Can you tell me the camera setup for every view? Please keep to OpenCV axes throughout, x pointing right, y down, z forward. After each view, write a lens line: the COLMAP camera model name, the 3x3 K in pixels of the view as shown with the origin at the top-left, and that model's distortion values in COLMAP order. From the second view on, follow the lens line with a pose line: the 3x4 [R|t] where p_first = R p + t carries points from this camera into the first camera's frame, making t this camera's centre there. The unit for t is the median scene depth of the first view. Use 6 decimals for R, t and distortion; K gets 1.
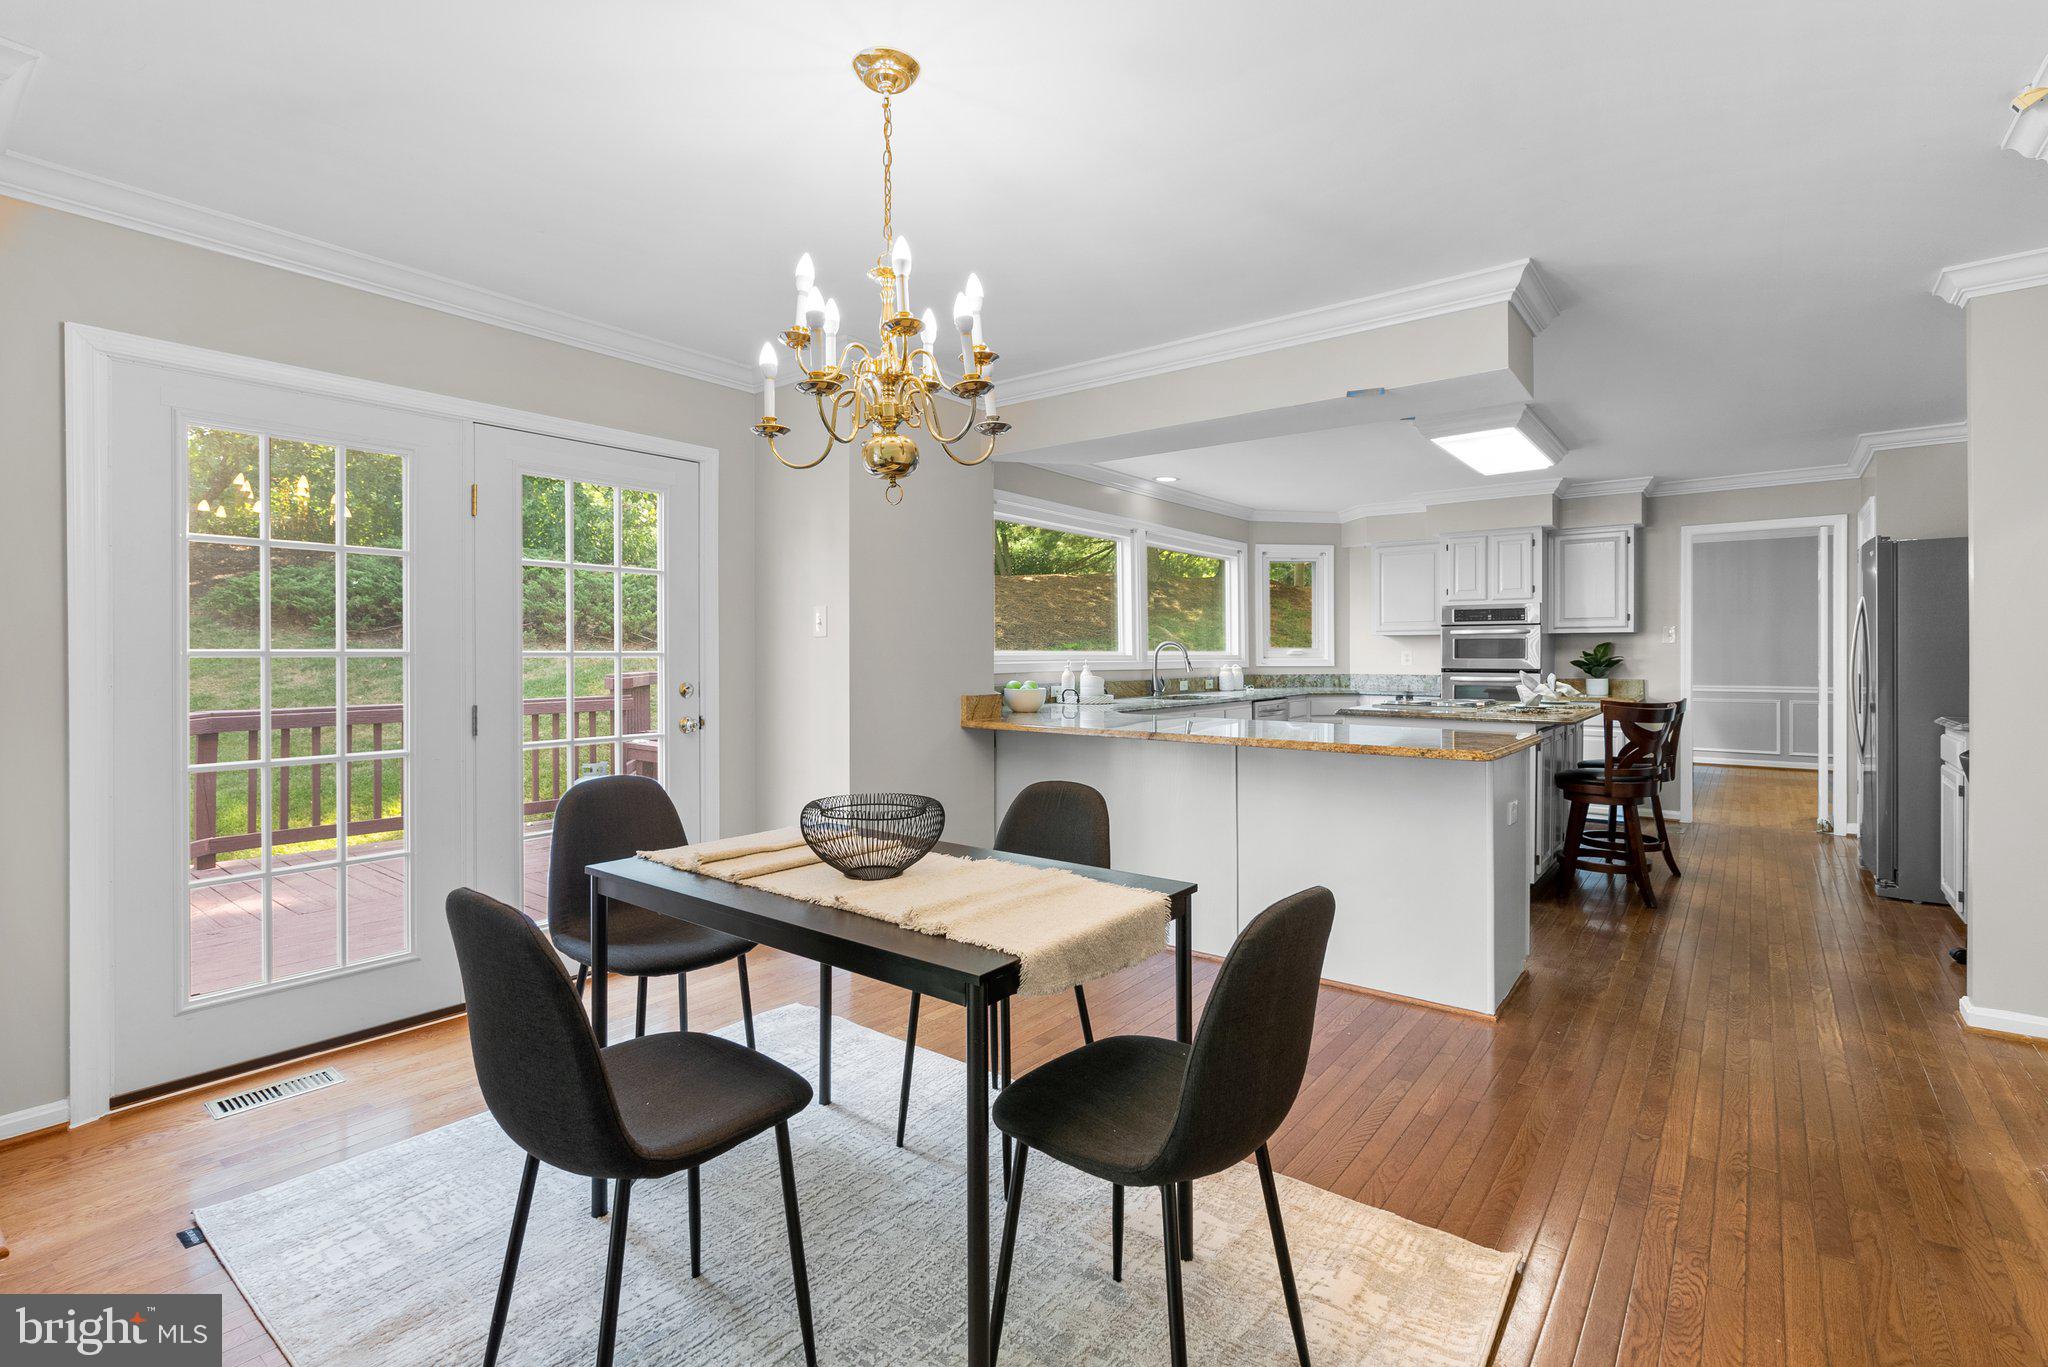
lens RADIAL K [[929.9, 0, 1019.2], [0, 929.9, 637.7], [0, 0, 1]] dist [-0.002953, 0.003363]
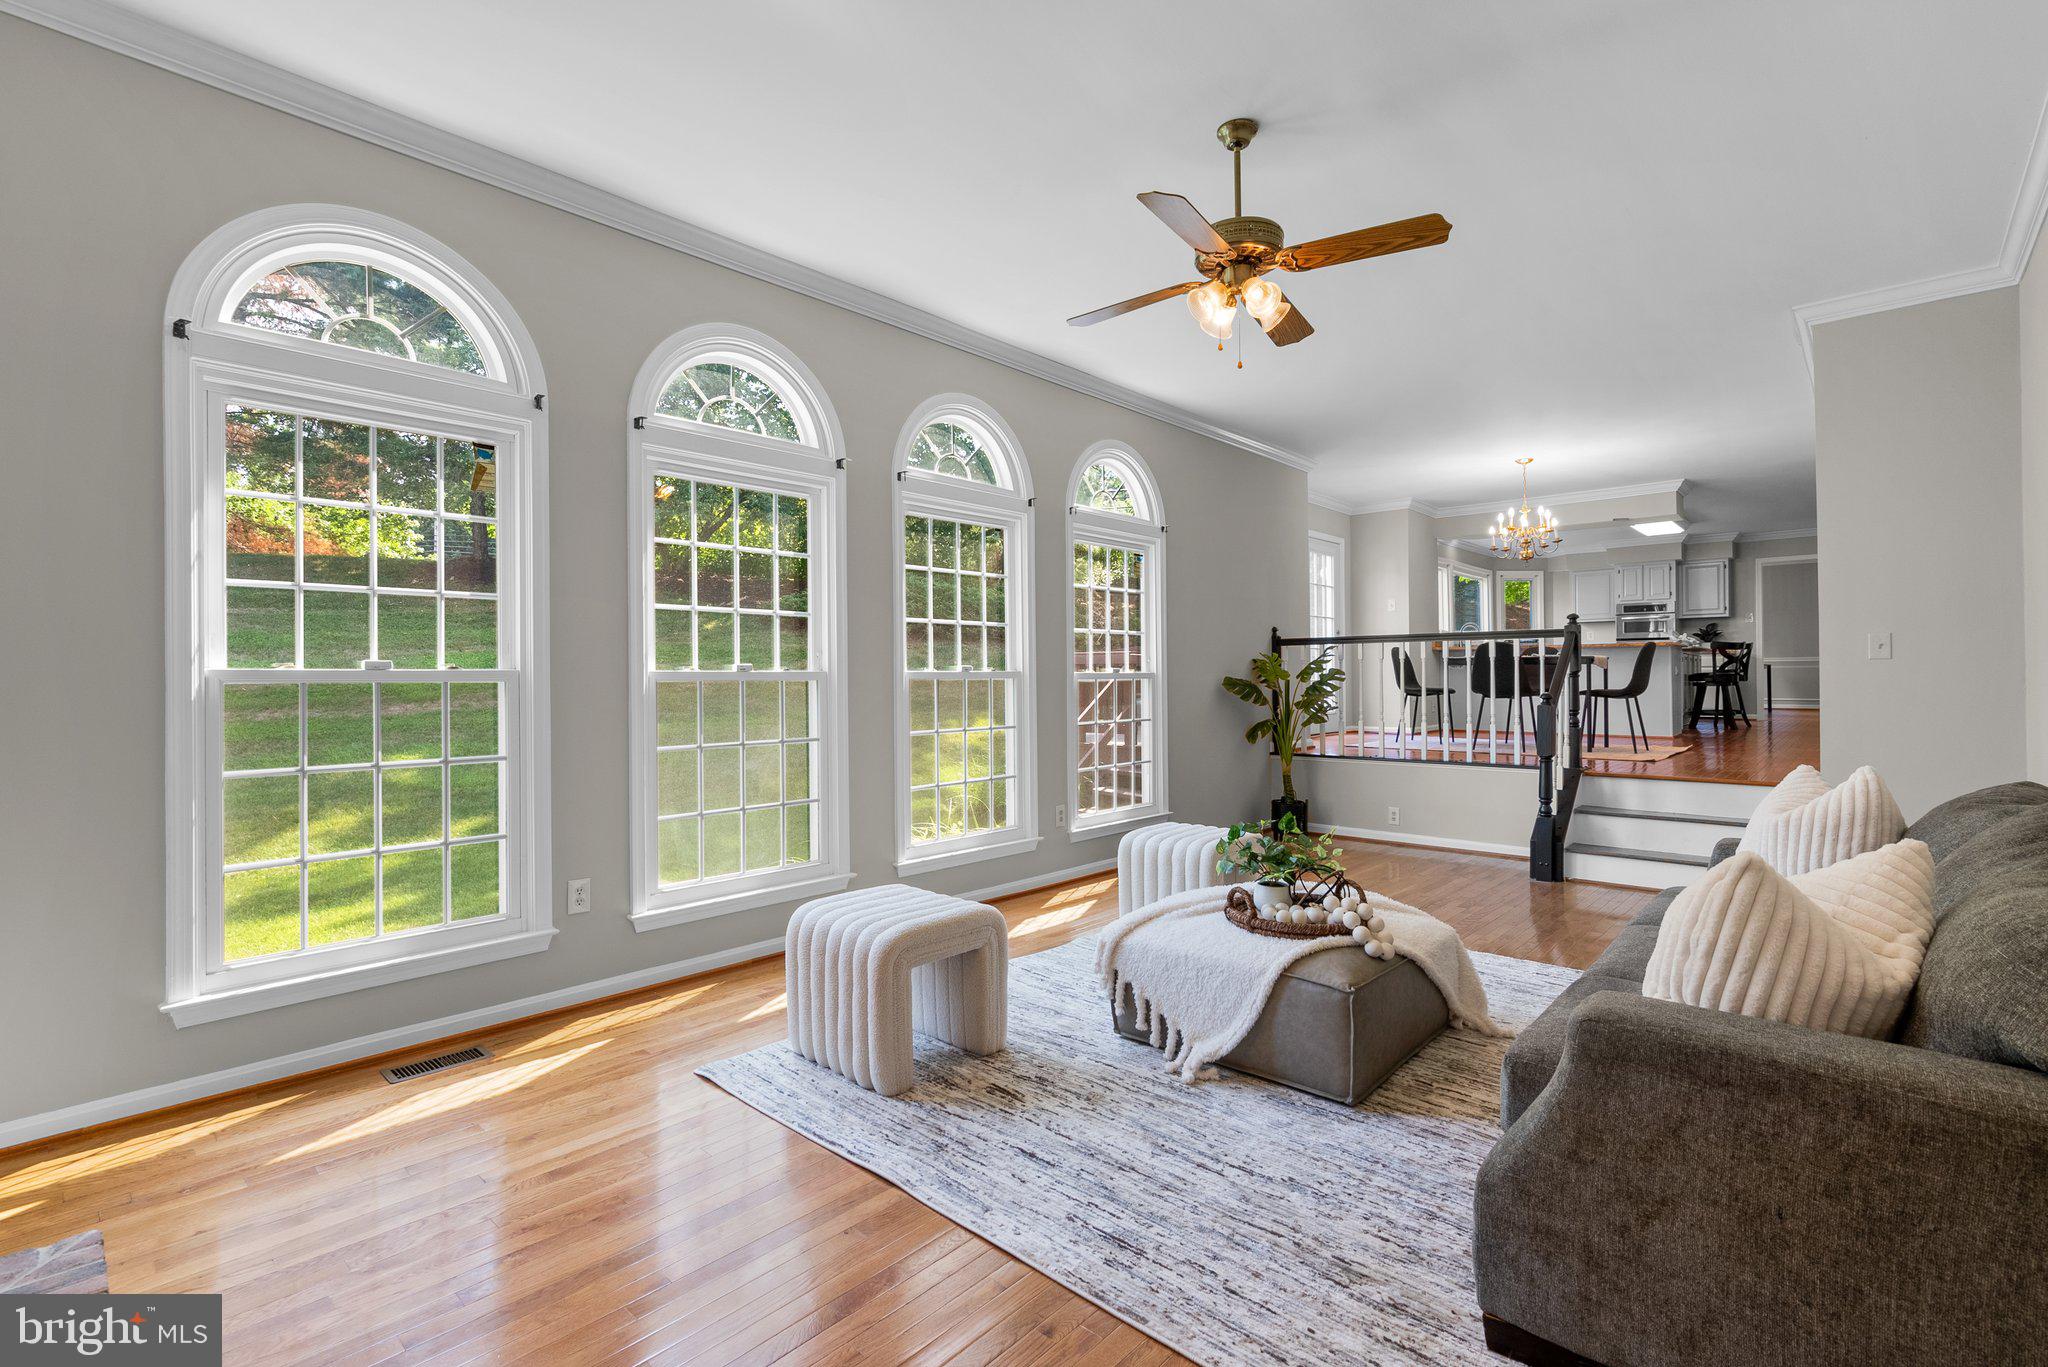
lens RADIAL K [[929.9, 0, 1009.2], [0, 929.9, 657.5], [0, 0, 1]] dist [-0.002953, 0.003363]
pose [[0.996234, -0.005389, -0.086539, -0.599532], [0.004303, 0.999910, -0.012738, 0.092879], [0.086600, 0.012318, 0.996167, -0.955237]]
